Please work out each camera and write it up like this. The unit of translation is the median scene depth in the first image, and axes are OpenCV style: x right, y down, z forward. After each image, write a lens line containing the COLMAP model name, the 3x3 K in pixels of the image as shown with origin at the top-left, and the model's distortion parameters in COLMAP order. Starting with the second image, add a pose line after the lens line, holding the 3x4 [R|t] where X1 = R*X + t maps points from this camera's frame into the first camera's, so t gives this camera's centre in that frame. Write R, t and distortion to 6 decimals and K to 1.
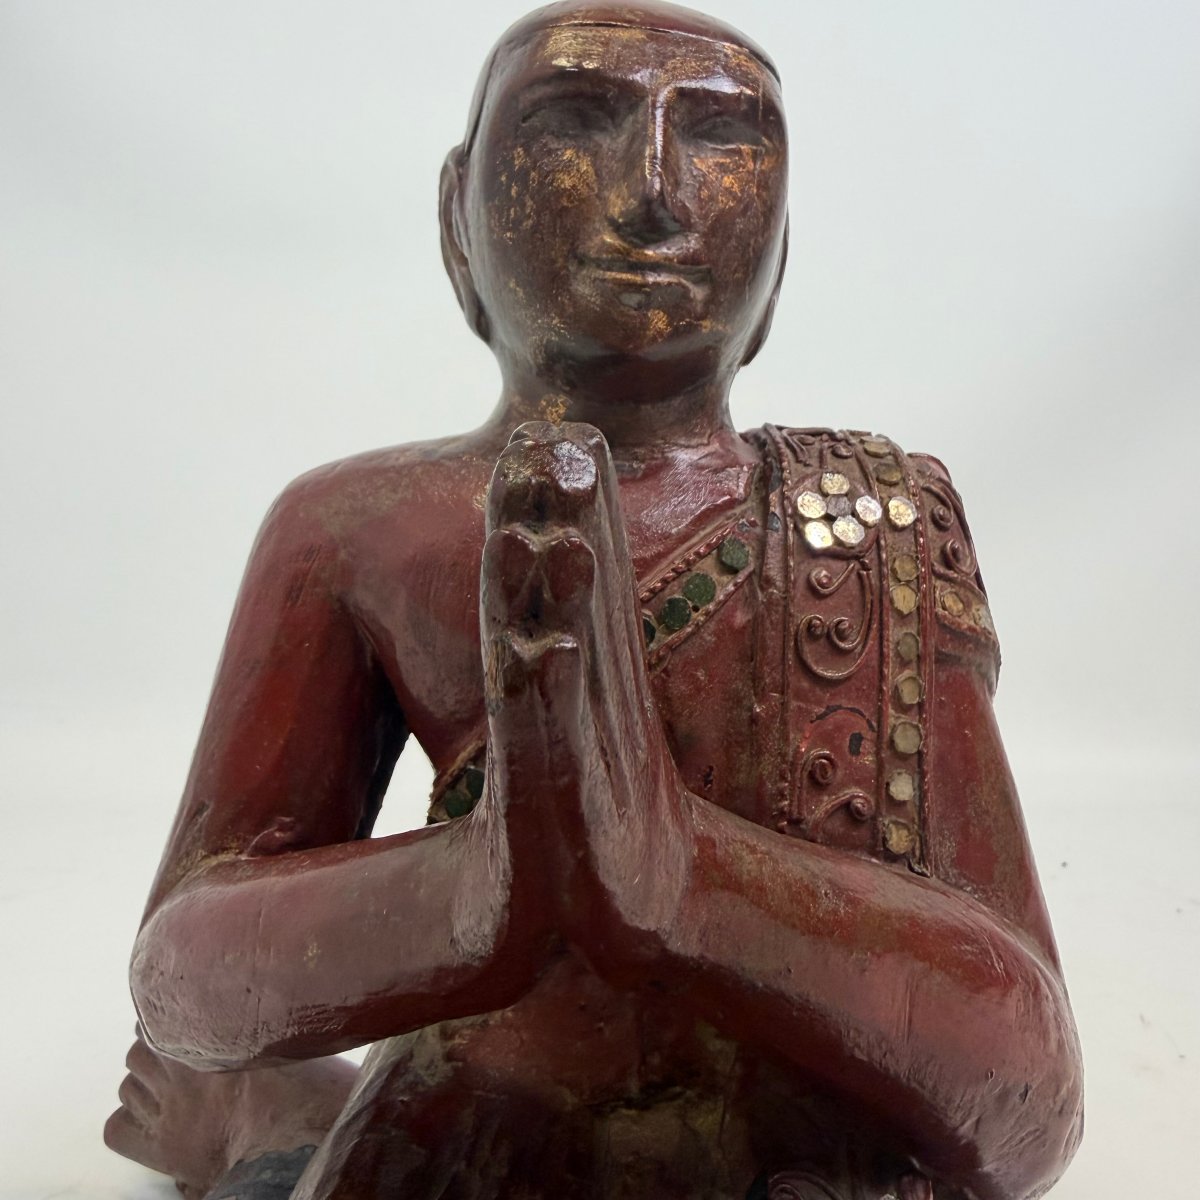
lens RADIAL K [[1172.0, 0, 598.9], [0, 1172.0, 460.1], [0, 0, 1]] dist [0.008534, 0.020485]
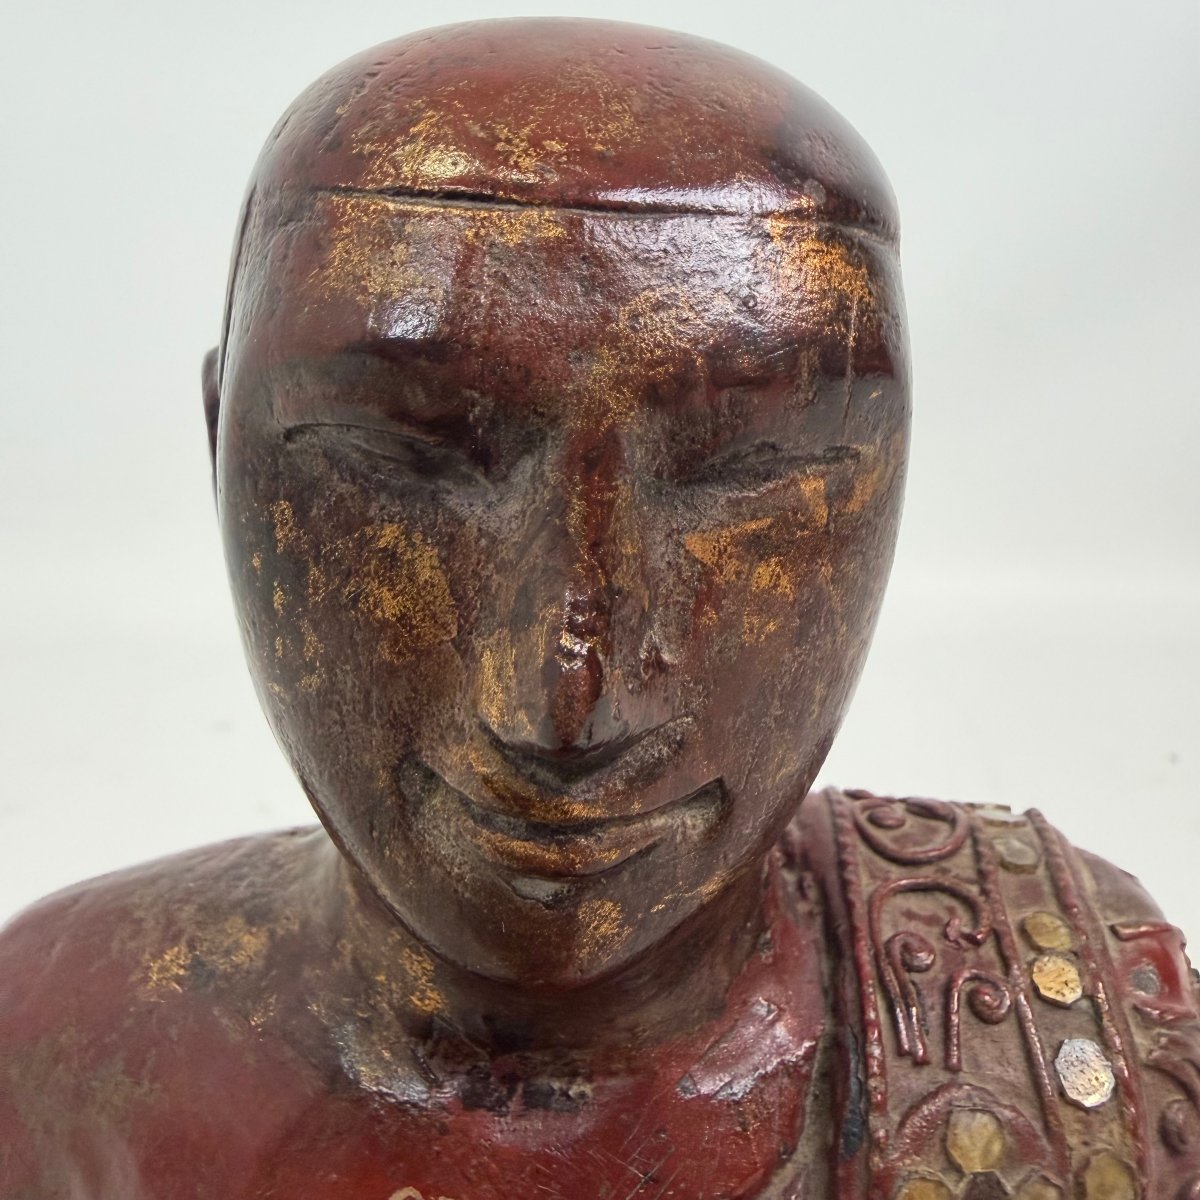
lens RADIAL K [[1172.0, 0, 598.9], [0, 1172.0, 460.1], [0, 0, 1]] dist [0.008534, 0.020485]
pose [[0.997921, -0.006230, -0.064147, 0.078083], [0.023641, 0.961318, 0.274424, -0.404009], [0.059956, -0.275370, 0.959467, 0.604255]]
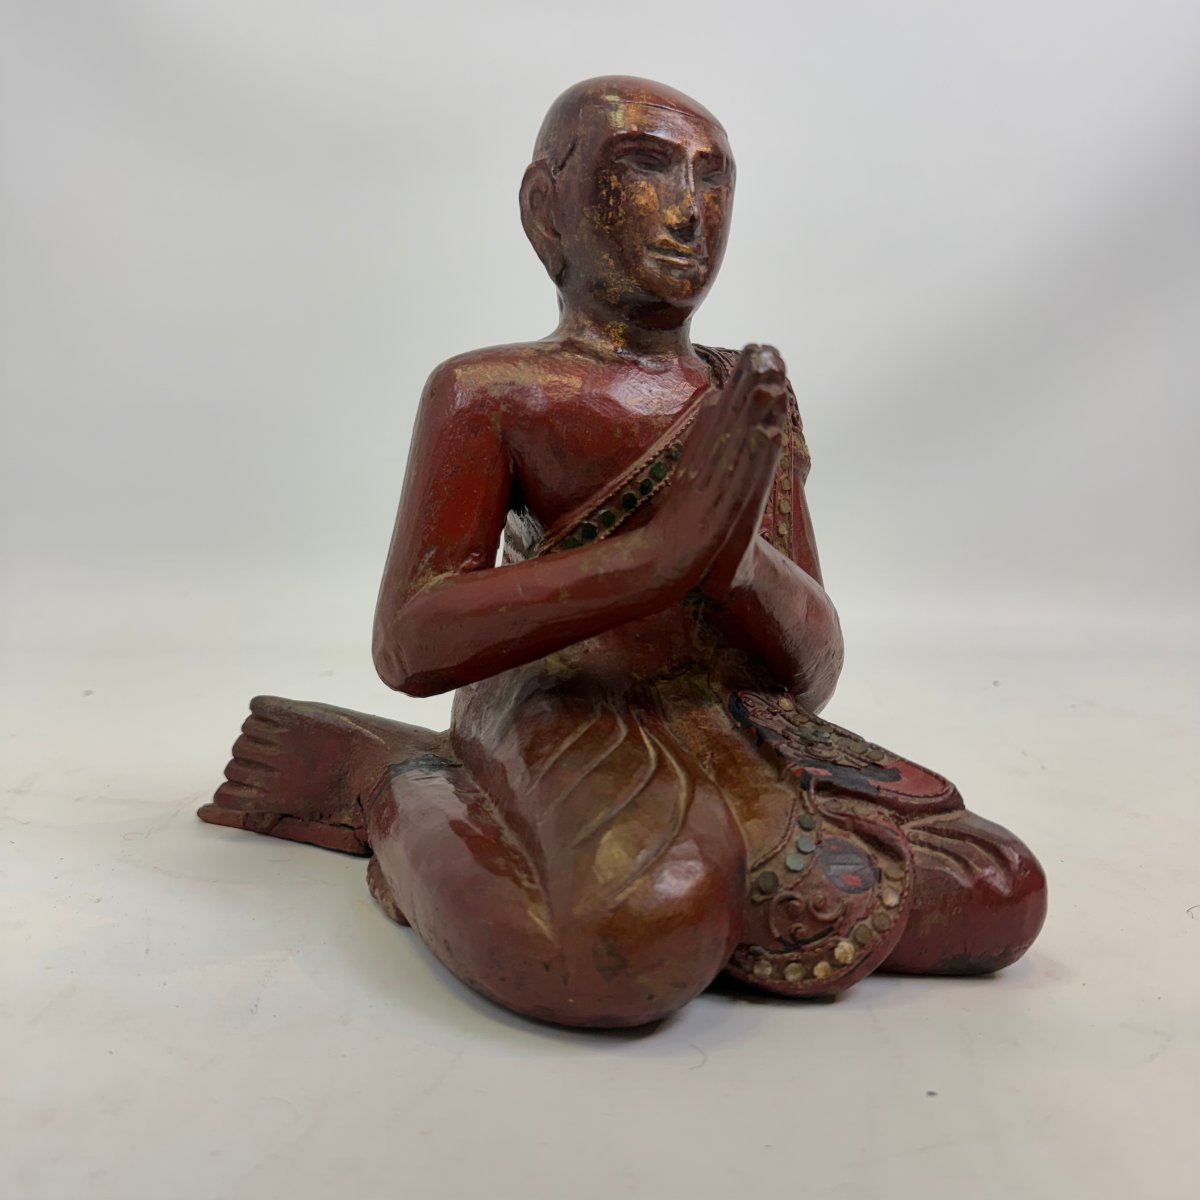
lens RADIAL K [[1135.9, 0, 599.4], [0, 1135.9, 611.1], [0, 0, 1]] dist [0.076398, -0.009714]
pose [[0.919357, -0.034642, 0.391897, -0.801983], [-0.046990, 0.979317, 0.196801, 0.037706], [-0.390609, -0.199346, 0.898713, -0.688177]]
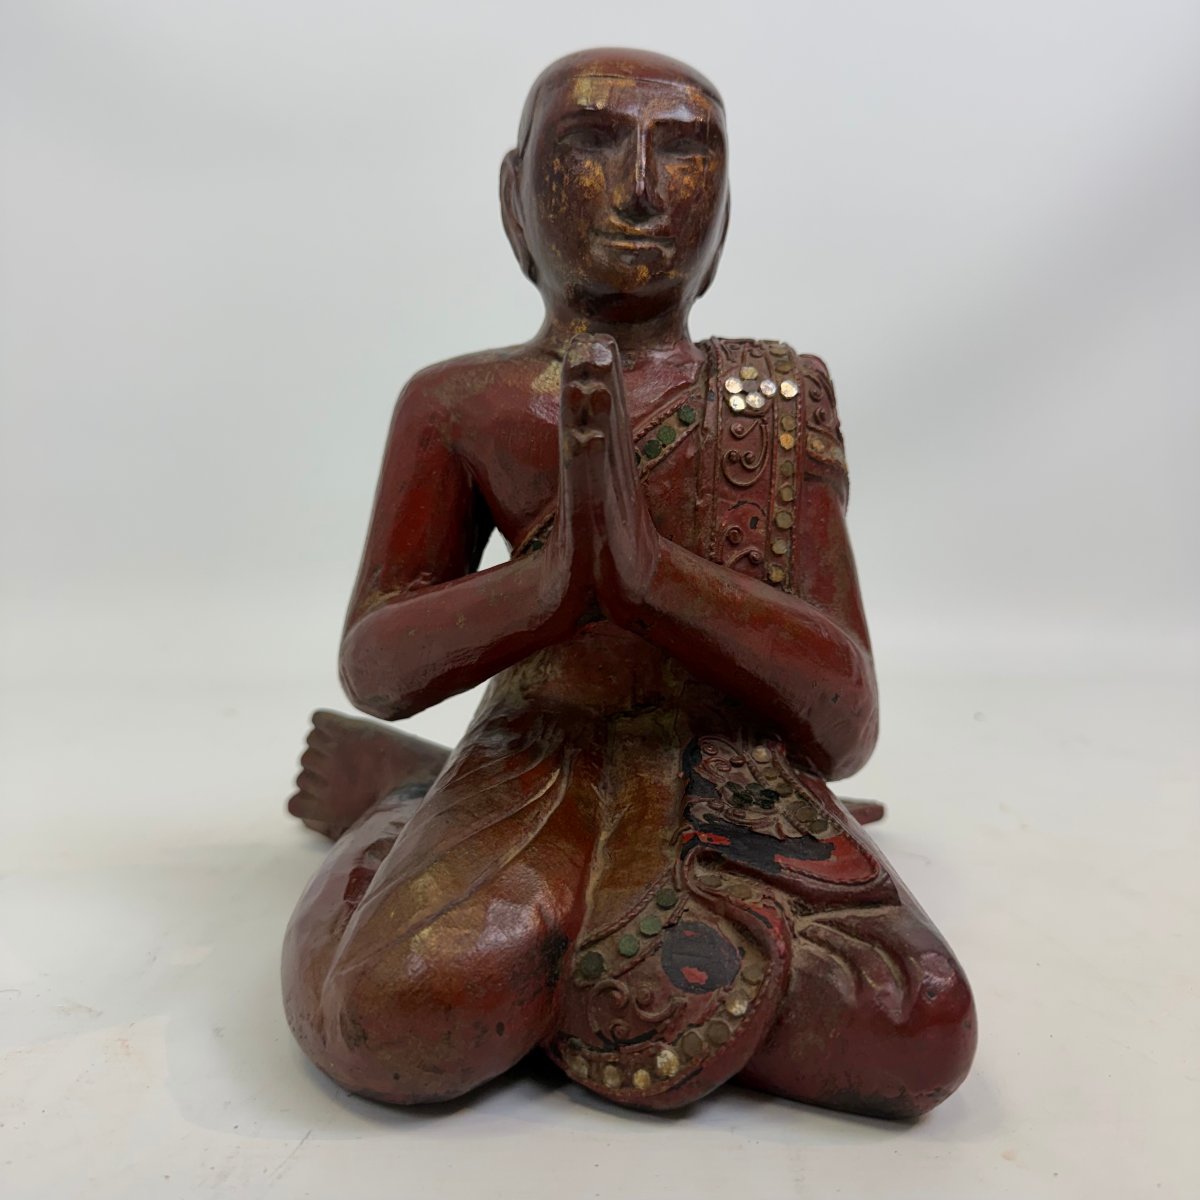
lens RADIAL K [[1159.5, 0, 603.2], [0, 1159.5, 603.7], [0, 0, 1]] dist [0.159127, -0.453739]
pose [[0.999928, -0.007284, 0.009533, -0.024700], [0.005374, 0.982368, 0.186879, 0.032298], [-0.010726, -0.186814, 0.982337, -0.704304]]
